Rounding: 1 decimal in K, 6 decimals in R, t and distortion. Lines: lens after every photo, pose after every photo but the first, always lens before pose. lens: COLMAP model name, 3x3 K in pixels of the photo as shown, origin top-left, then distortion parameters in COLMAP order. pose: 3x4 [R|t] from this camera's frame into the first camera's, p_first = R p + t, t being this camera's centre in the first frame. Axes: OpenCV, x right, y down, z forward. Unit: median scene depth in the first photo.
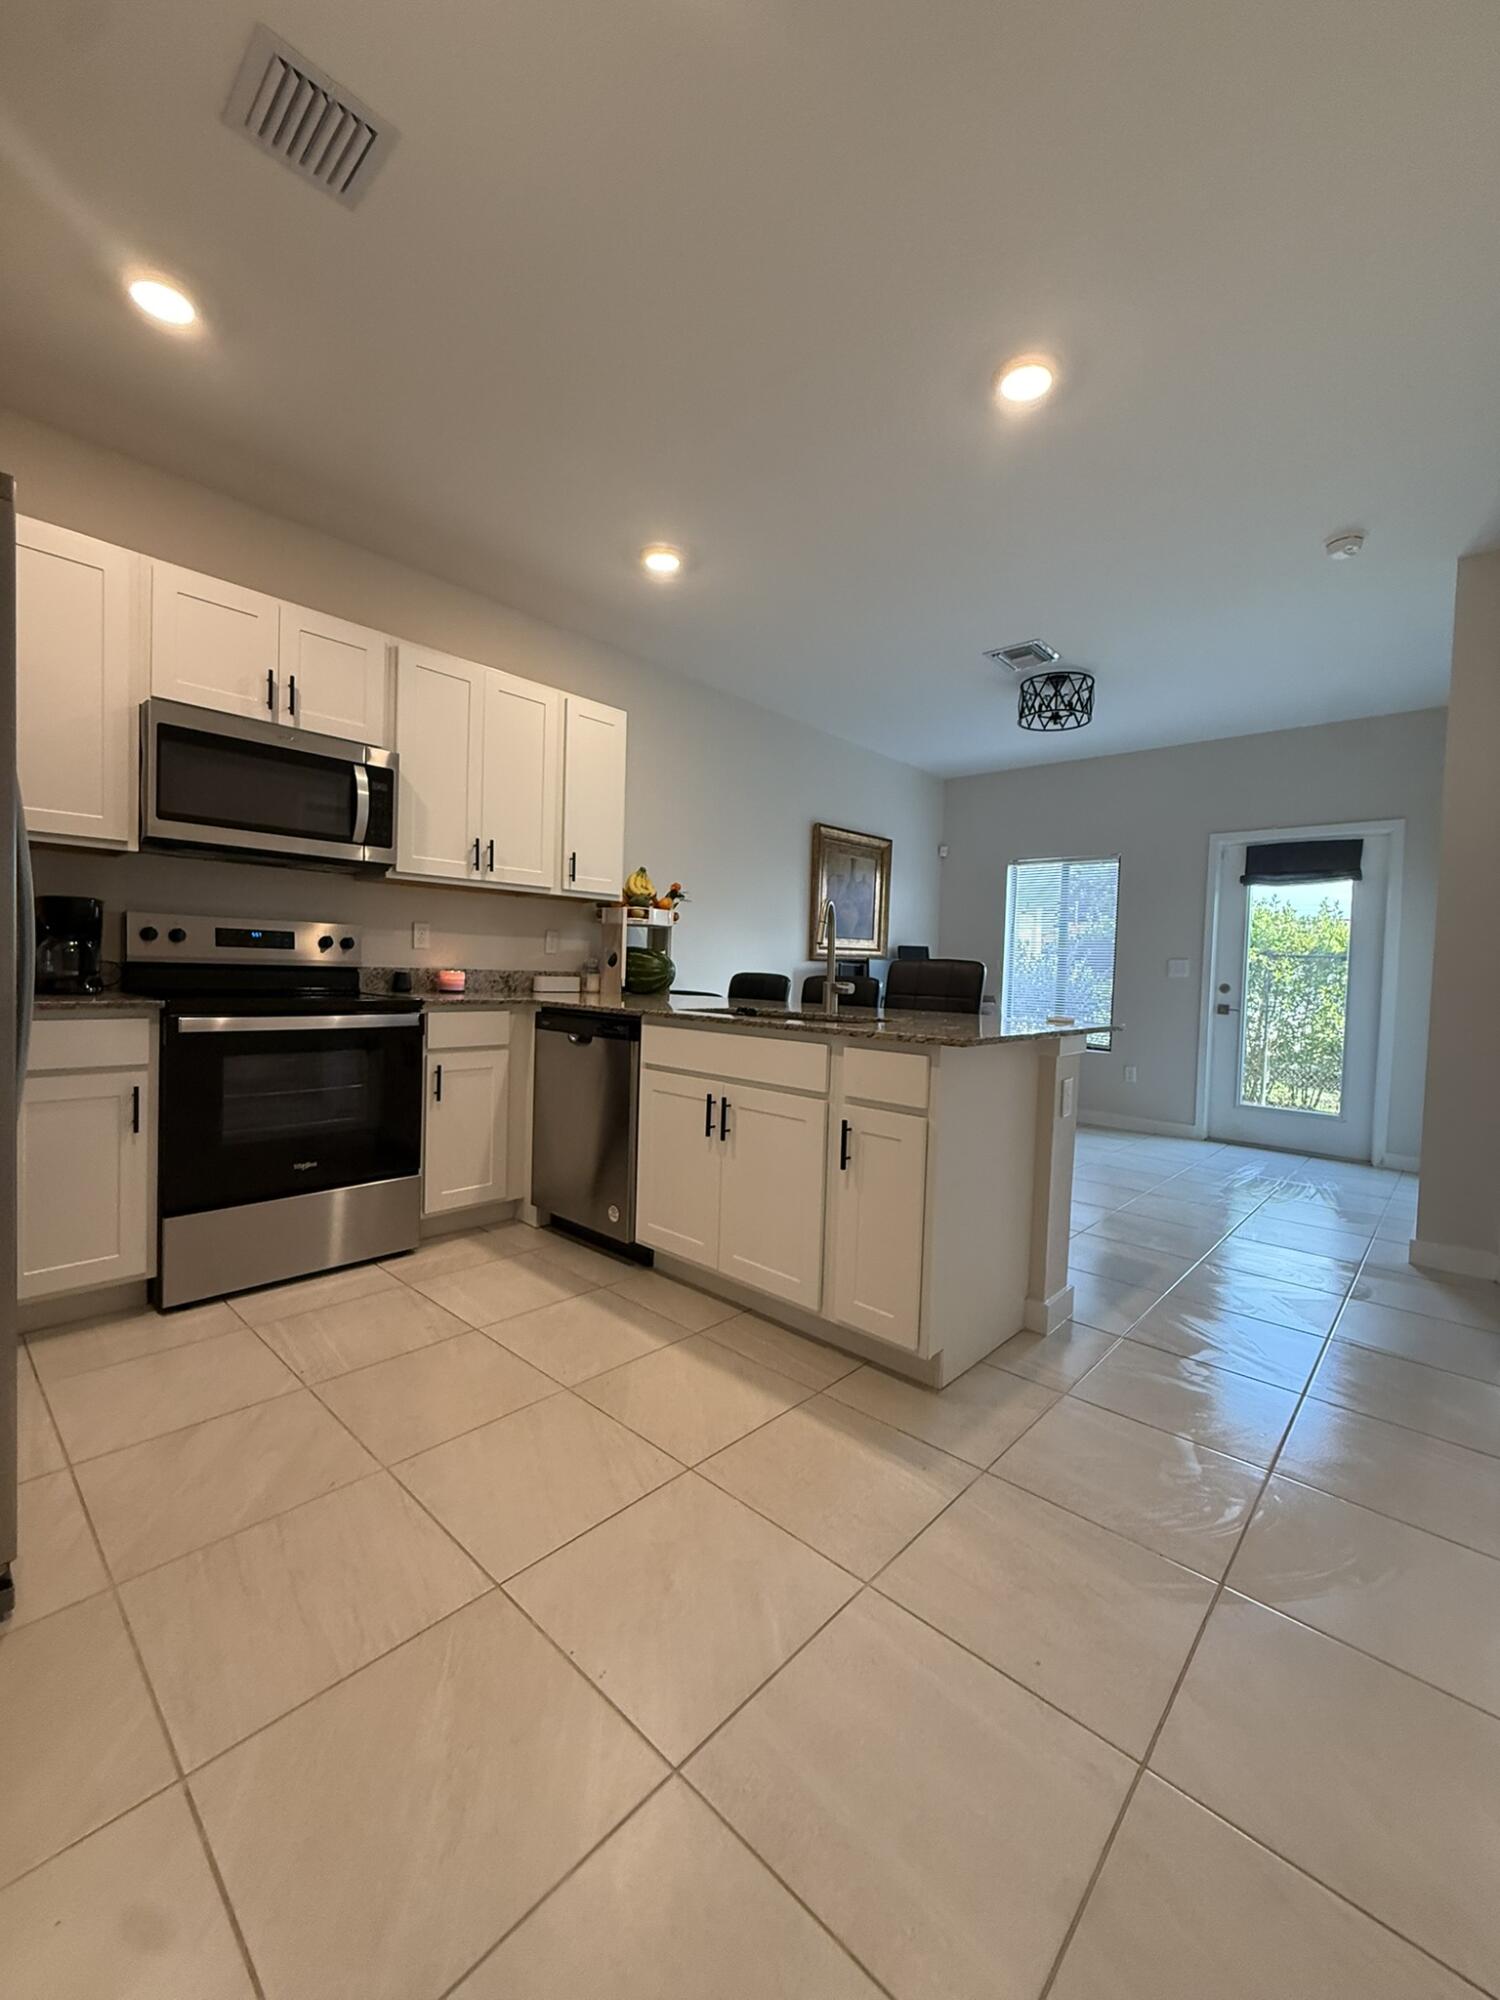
lens RADIAL K [[799.4, 0, 748.2], [0, 799.4, 994.6], [0, 0, 1]] dist [0.000689, -0.000402]
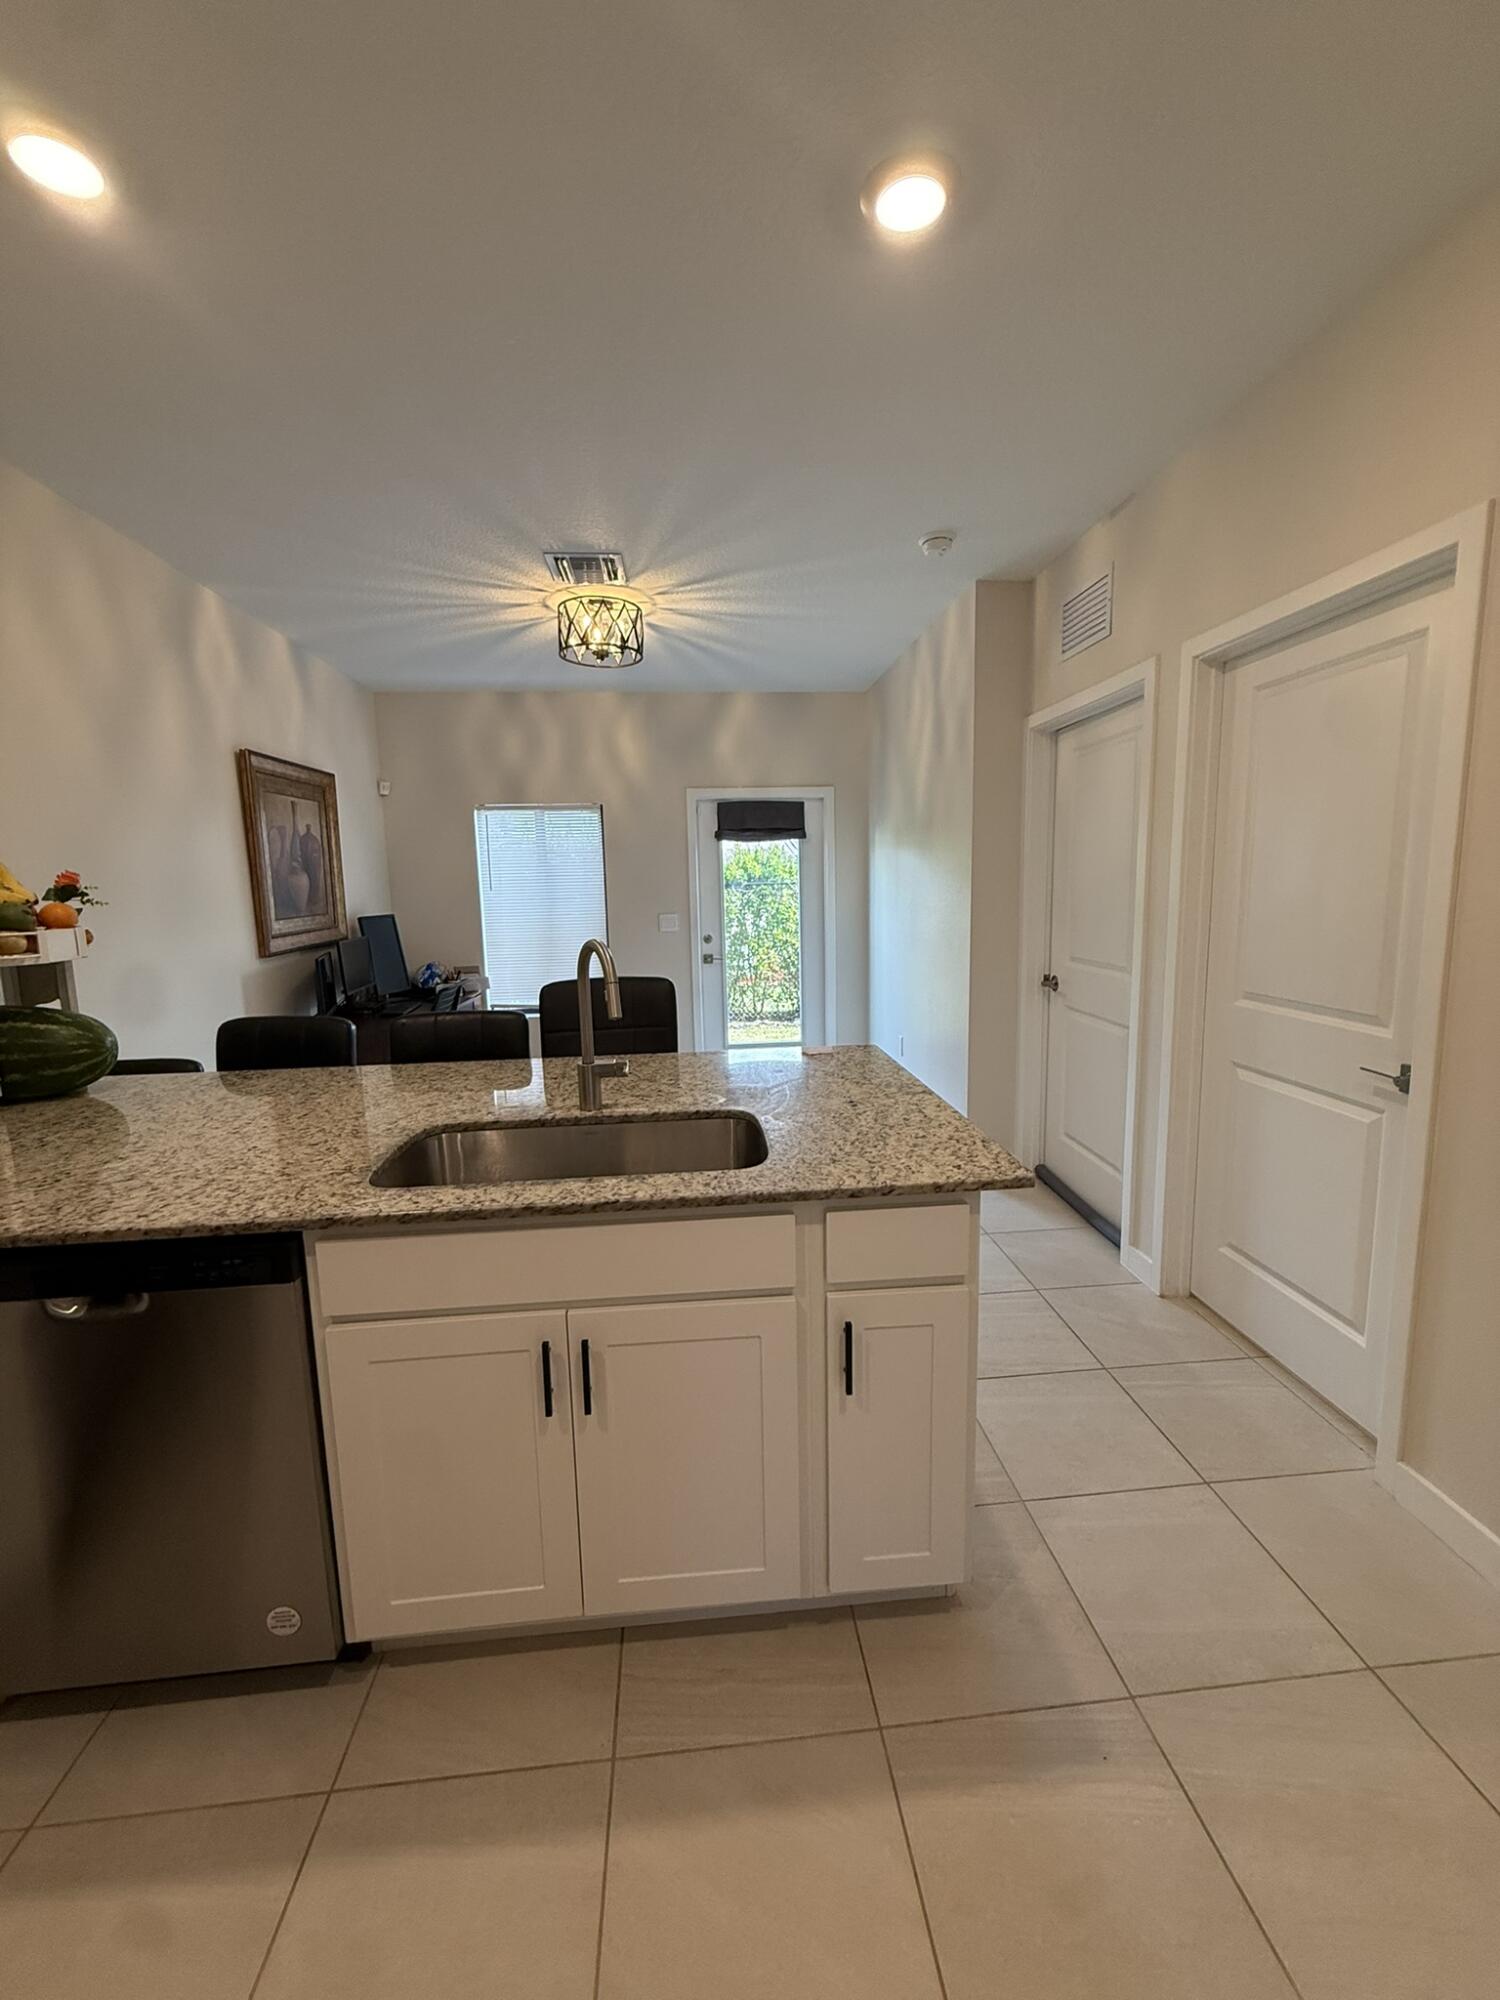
lens RADIAL K [[799.4, 0, 751.8], [0, 799.4, 994.7], [0, 0, 1]] dist [0.000689, -0.000402]
pose [[0.671822, -0.151322, 0.725091, -0.140501], [0.071901, 0.987610, 0.139489, -0.078172], [-0.737214, -0.041577, 0.674378, 0.245199]]
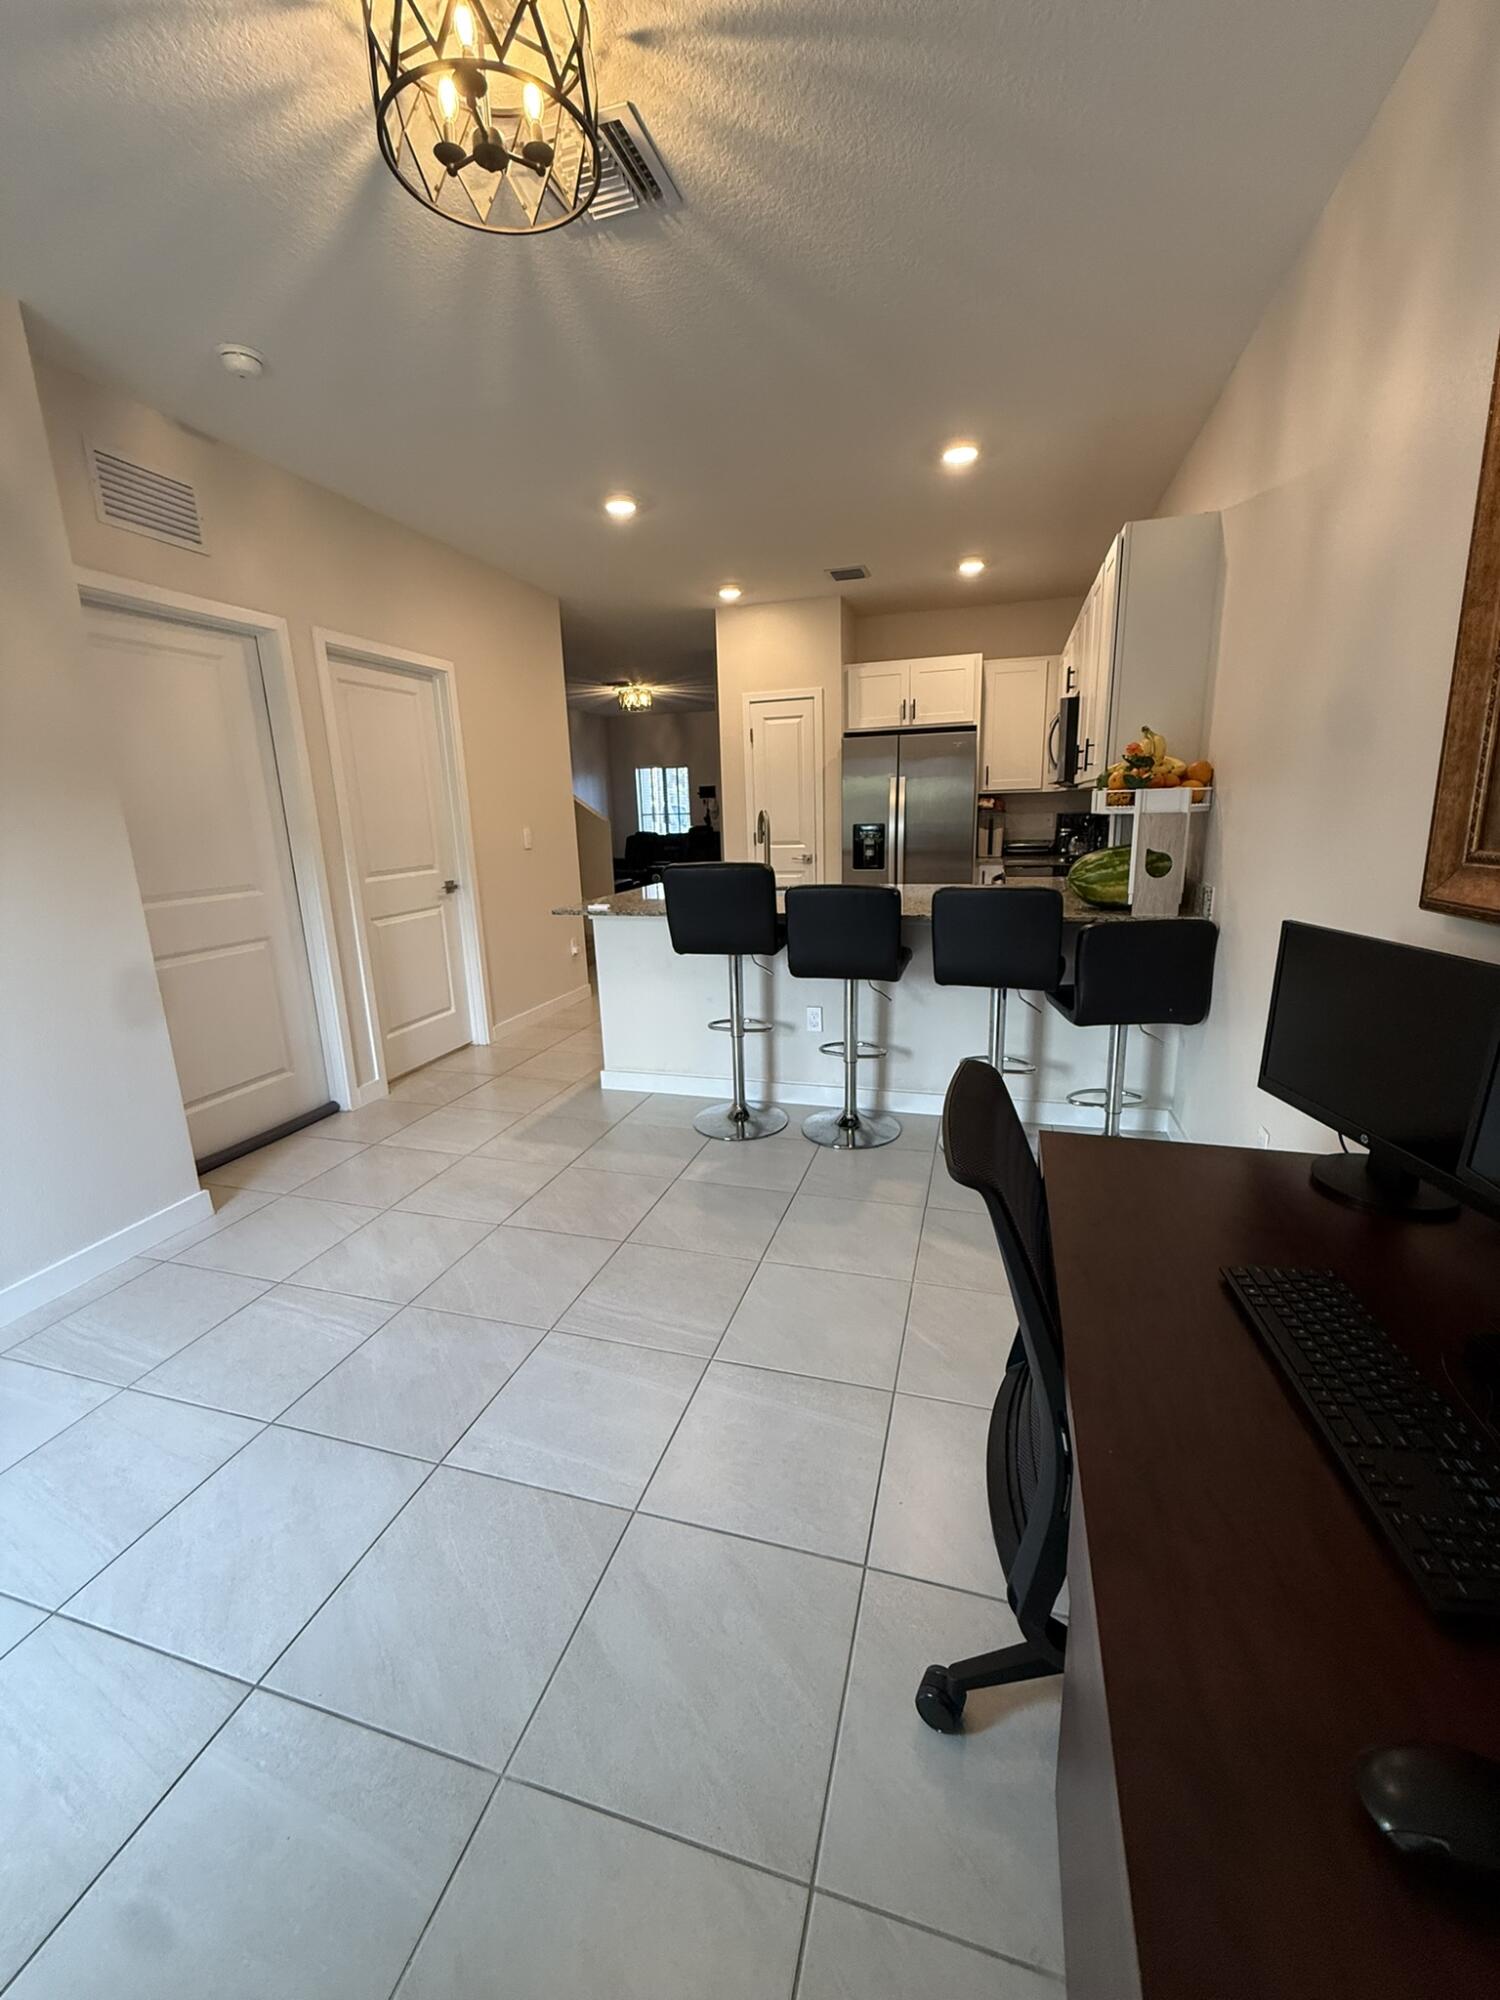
lens RADIAL K [[799.4, 0, 744.3], [0, 799.4, 989.5], [0, 0, 1]] dist [0.000689, -0.000402]
pose [[-0.899876, 0.092532, -0.426217, 0.374208], [-0.014310, 0.970445, 0.240897, -0.074640], [0.435910, 0.222877, -0.871956, 1.136151]]
